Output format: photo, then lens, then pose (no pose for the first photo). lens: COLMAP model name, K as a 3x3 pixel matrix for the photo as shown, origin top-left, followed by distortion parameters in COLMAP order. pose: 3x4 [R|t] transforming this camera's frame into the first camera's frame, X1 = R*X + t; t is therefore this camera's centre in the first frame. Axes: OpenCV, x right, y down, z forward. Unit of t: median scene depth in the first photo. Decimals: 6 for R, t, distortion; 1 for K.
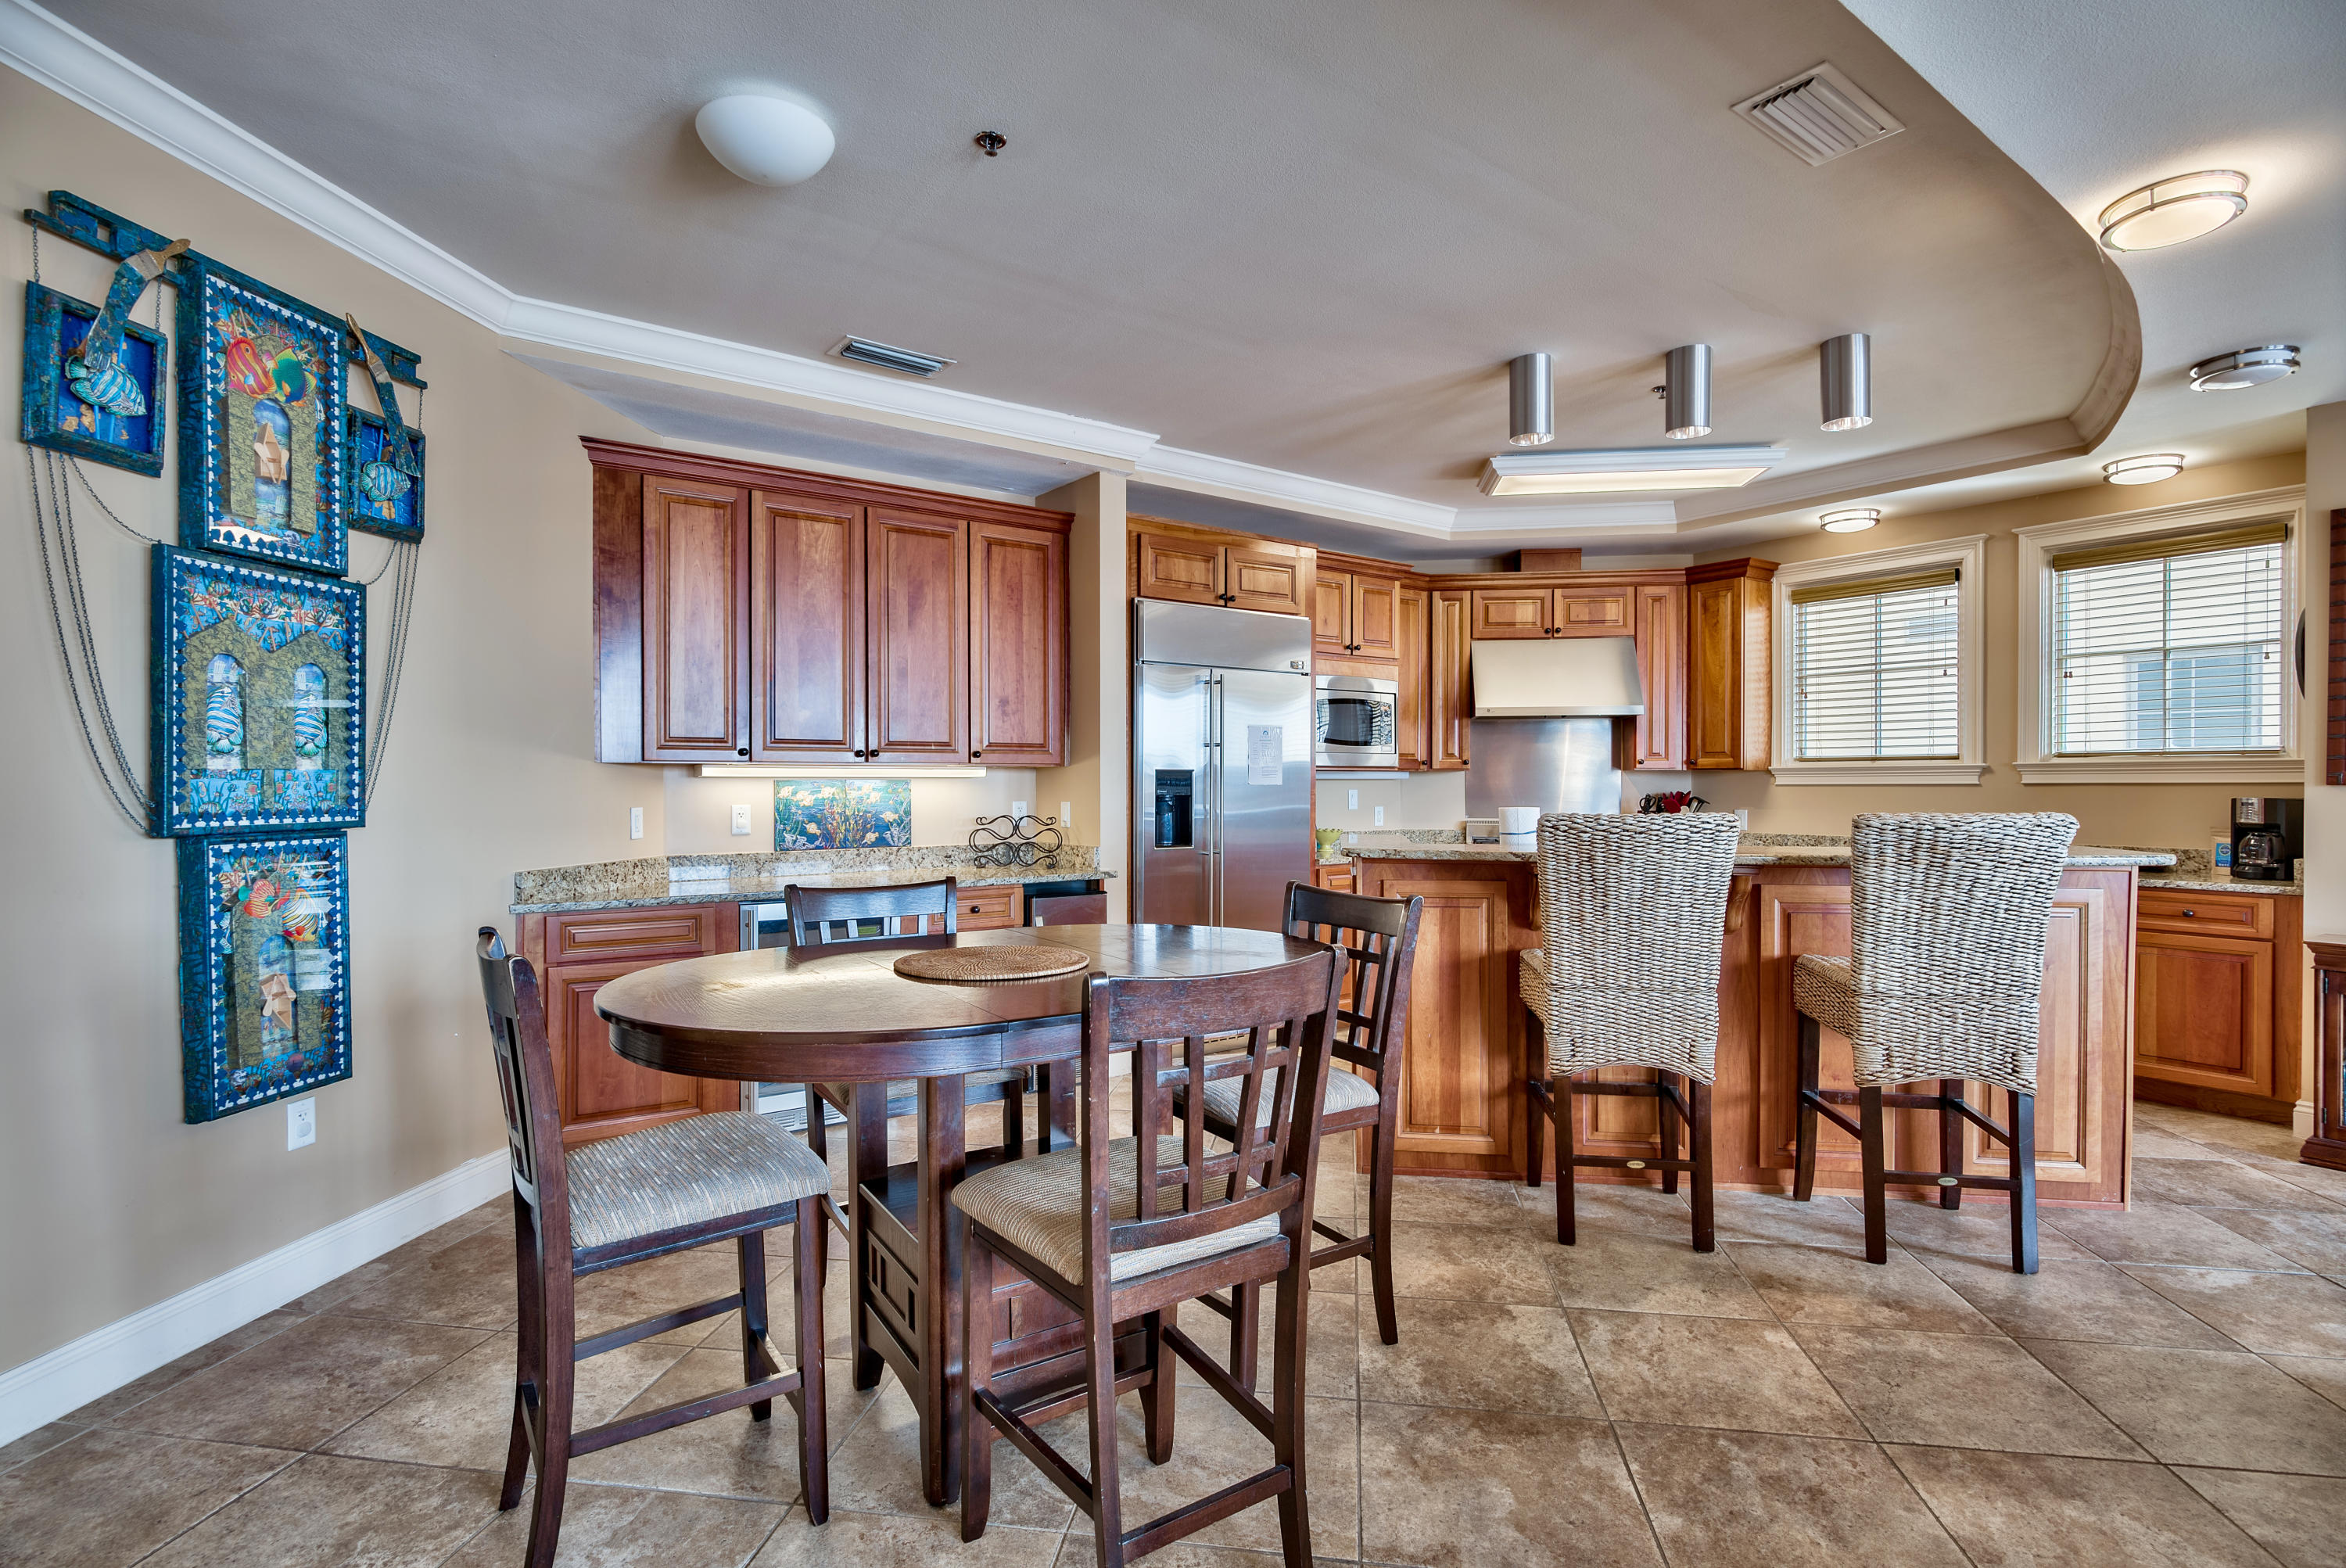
lens RADIAL K [[1151.3, 0, 1176.3], [0, 1151.3, 787.8], [0, 0, 1]] dist [-0.001880, -0.000931]
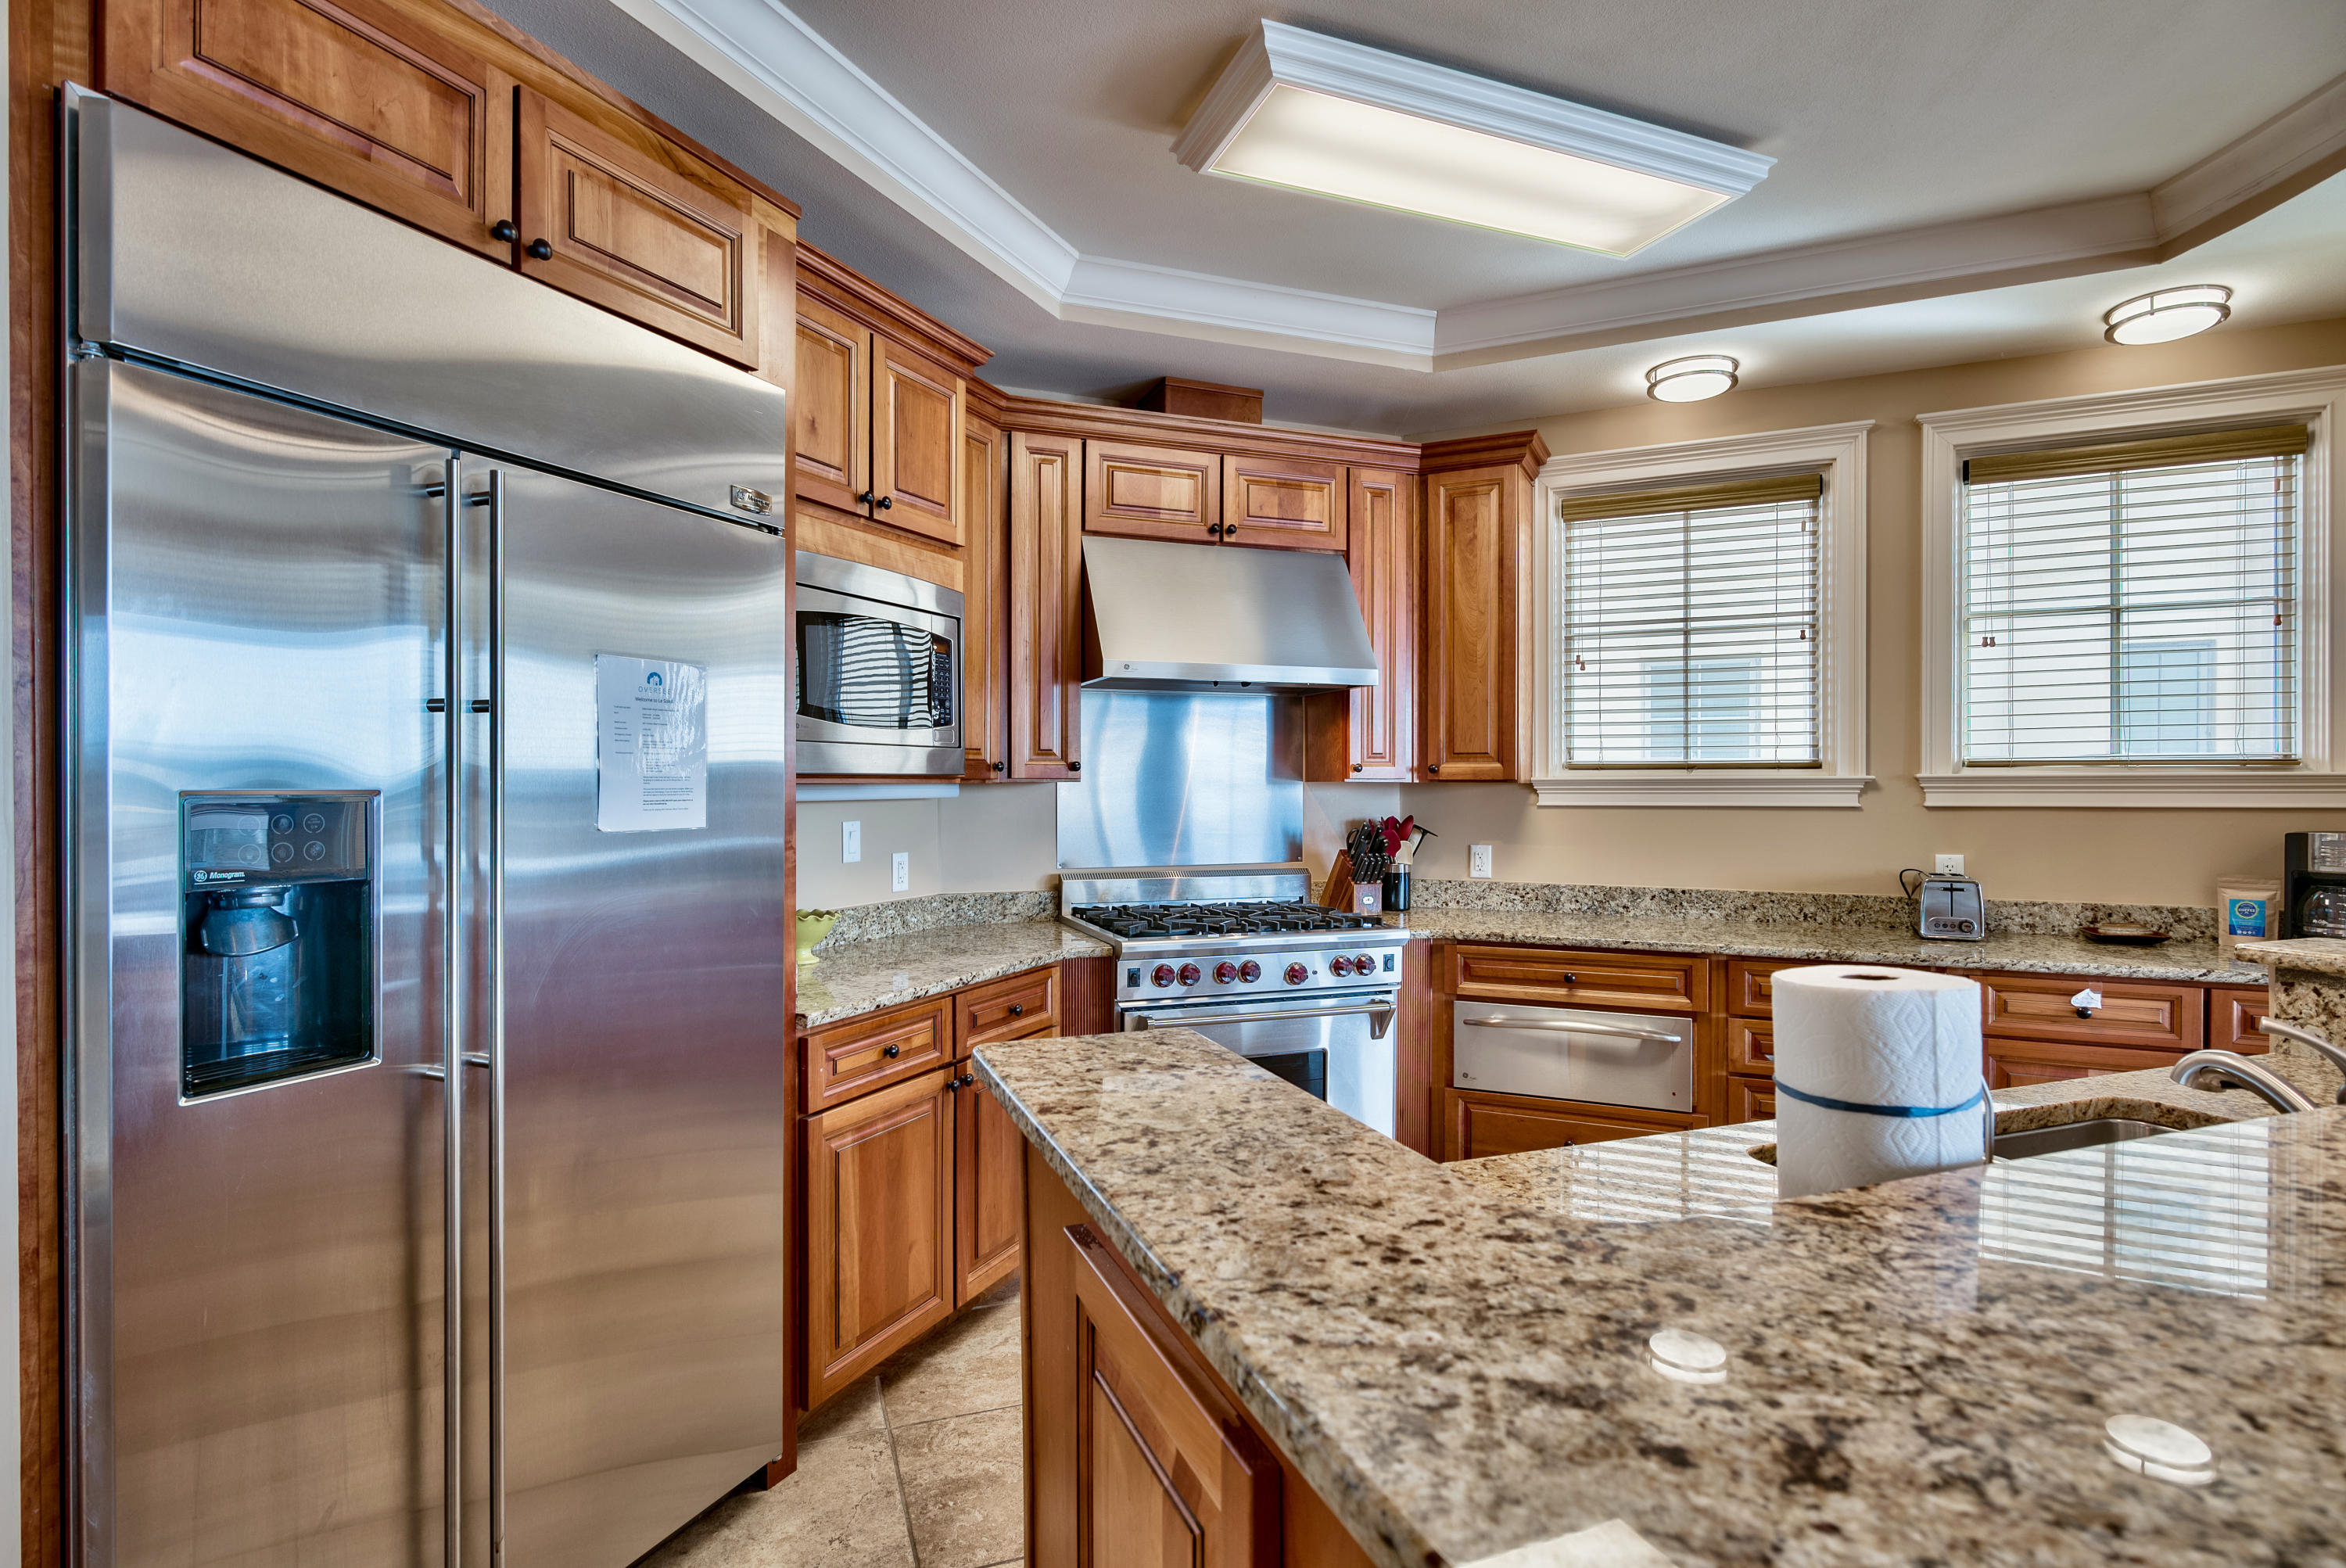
lens RADIAL K [[1151.3, 0, 1180.3], [0, 1151.3, 789.5], [0, 0, 1]] dist [-0.001880, -0.000931]
pose [[0.875187, -0.002566, 0.483779, 0.052059], [0.001572, 0.999996, 0.002460, -0.016484], [-0.483783, -0.001392, 0.875187, 0.669110]]
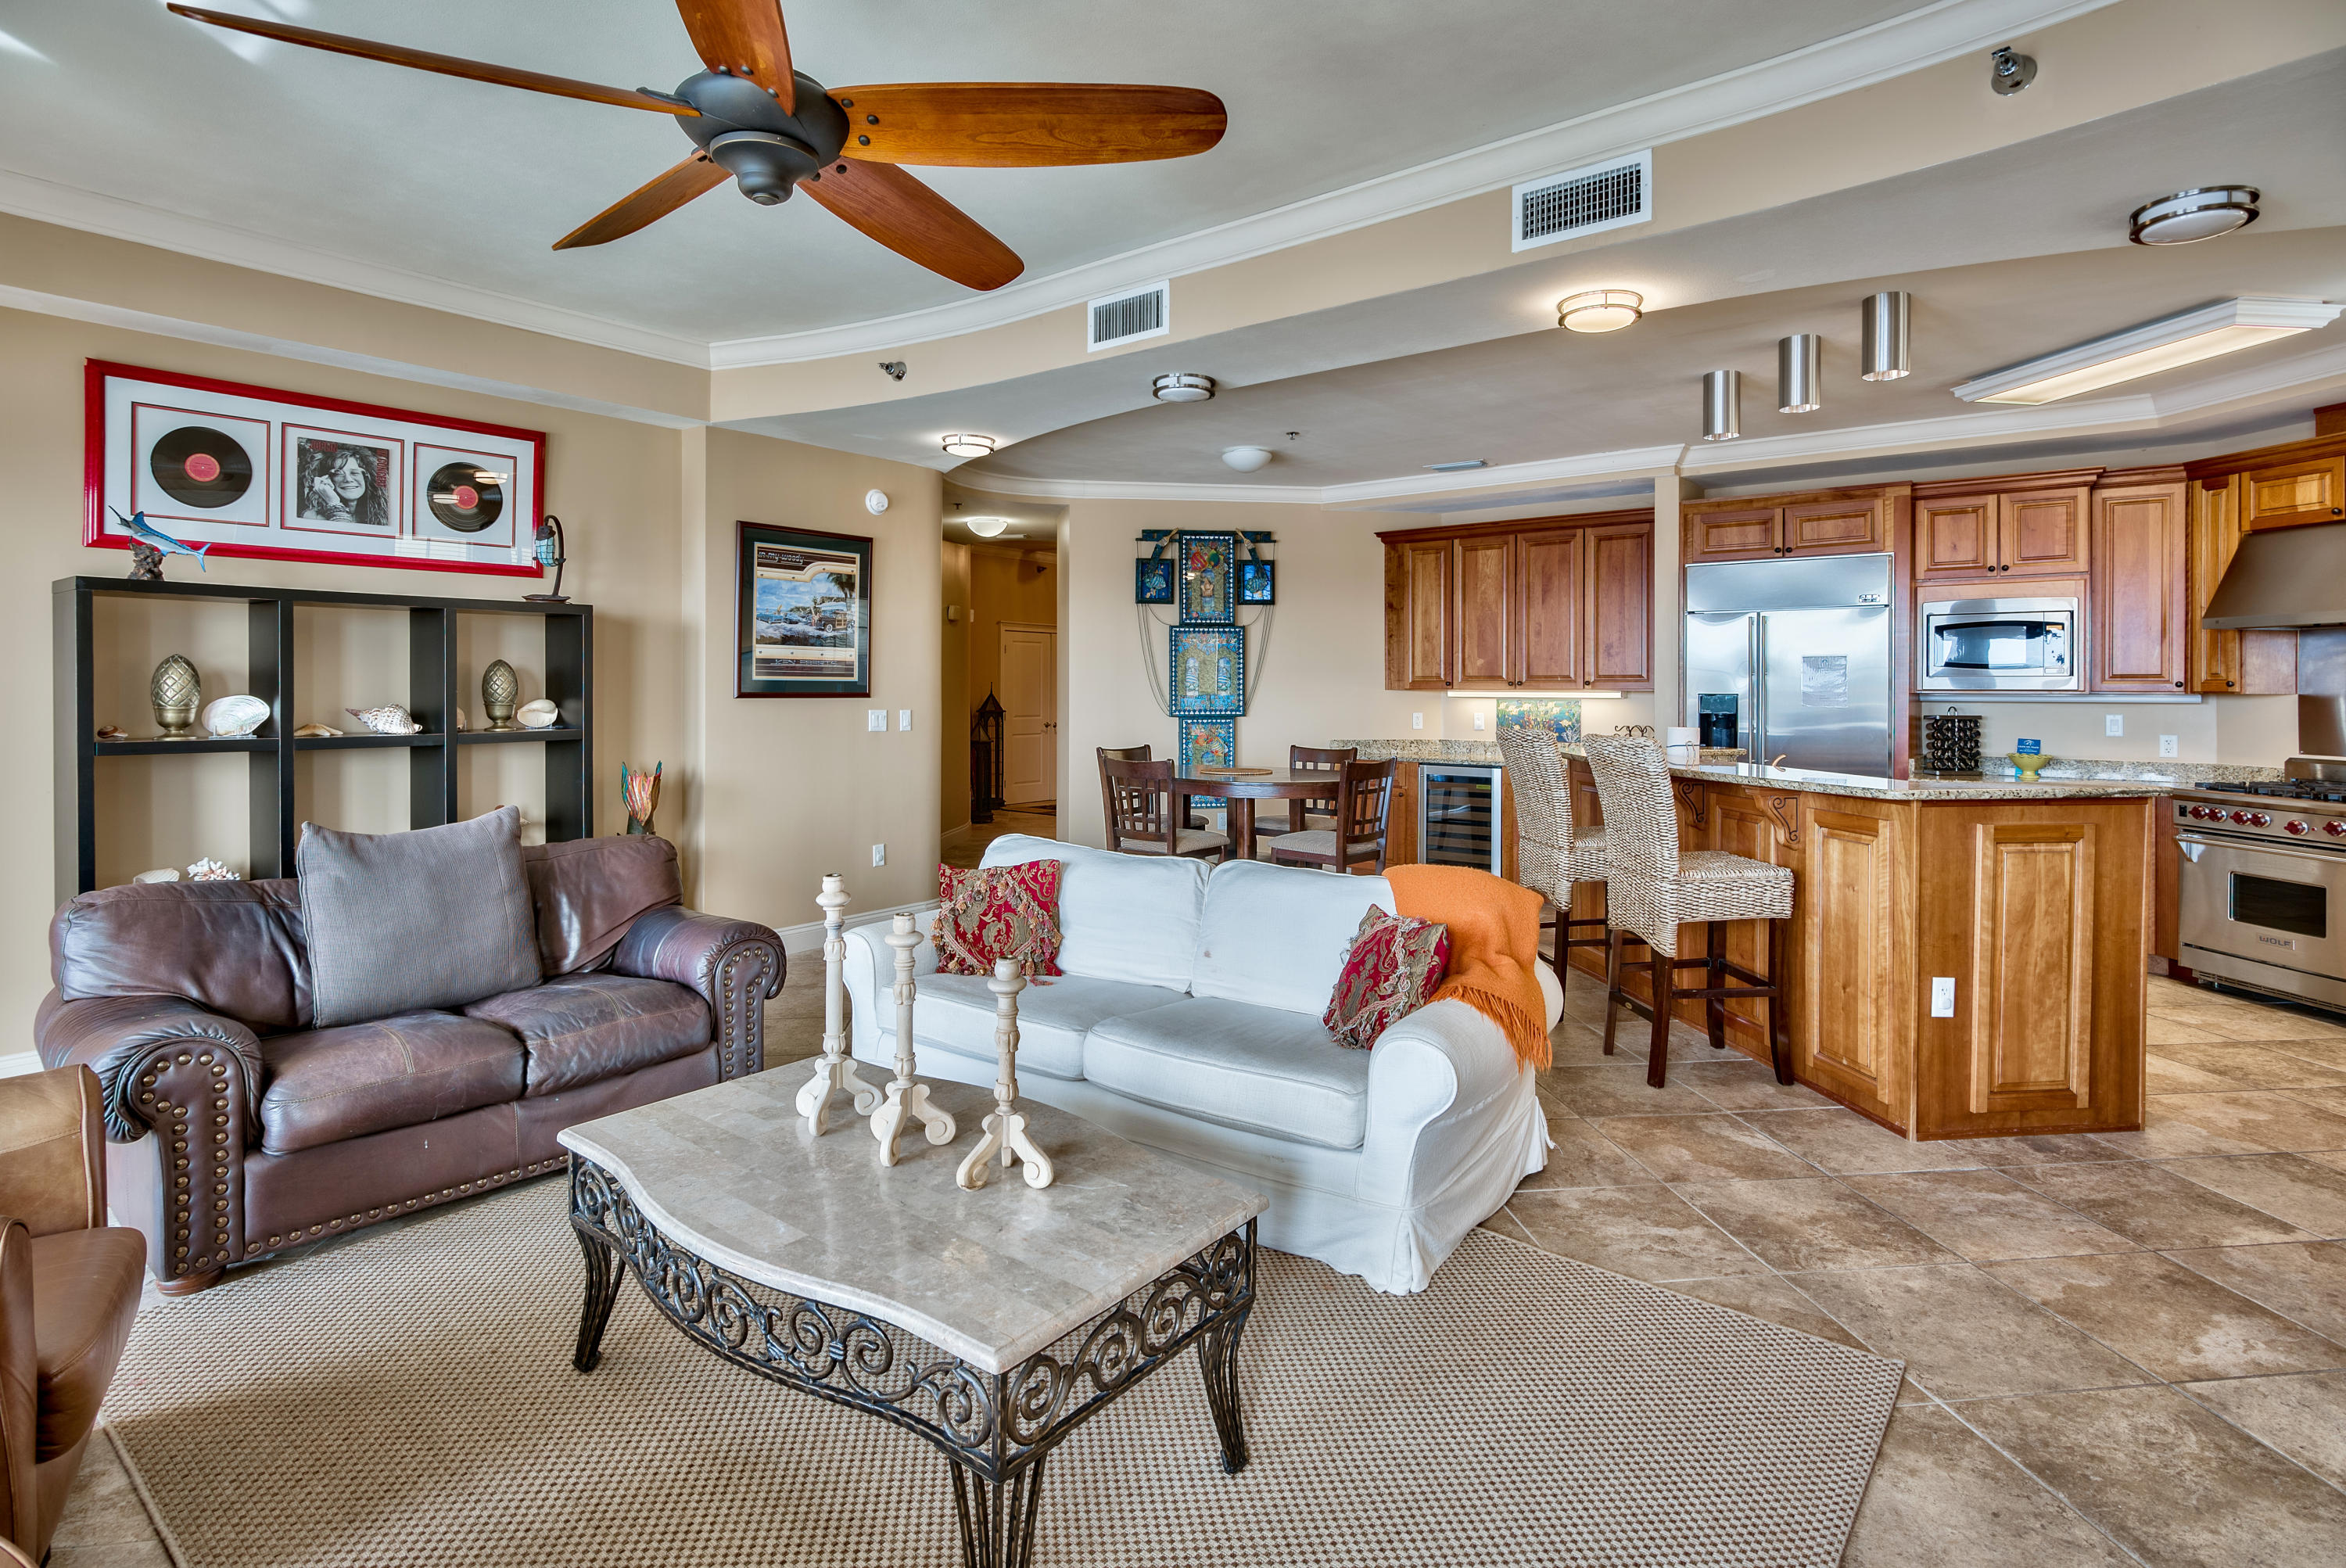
lens RADIAL K [[1151.3, 0, 1183.0], [0, 1151.3, 689.3], [0, 0, 1]] dist [-0.001880, -0.000931]
pose [[0.274527, 0.004548, -0.961569, 1.077186], [-0.006073, 0.999977, 0.002996, -0.021041], [0.961560, 0.005017, 0.274549, 0.073149]]
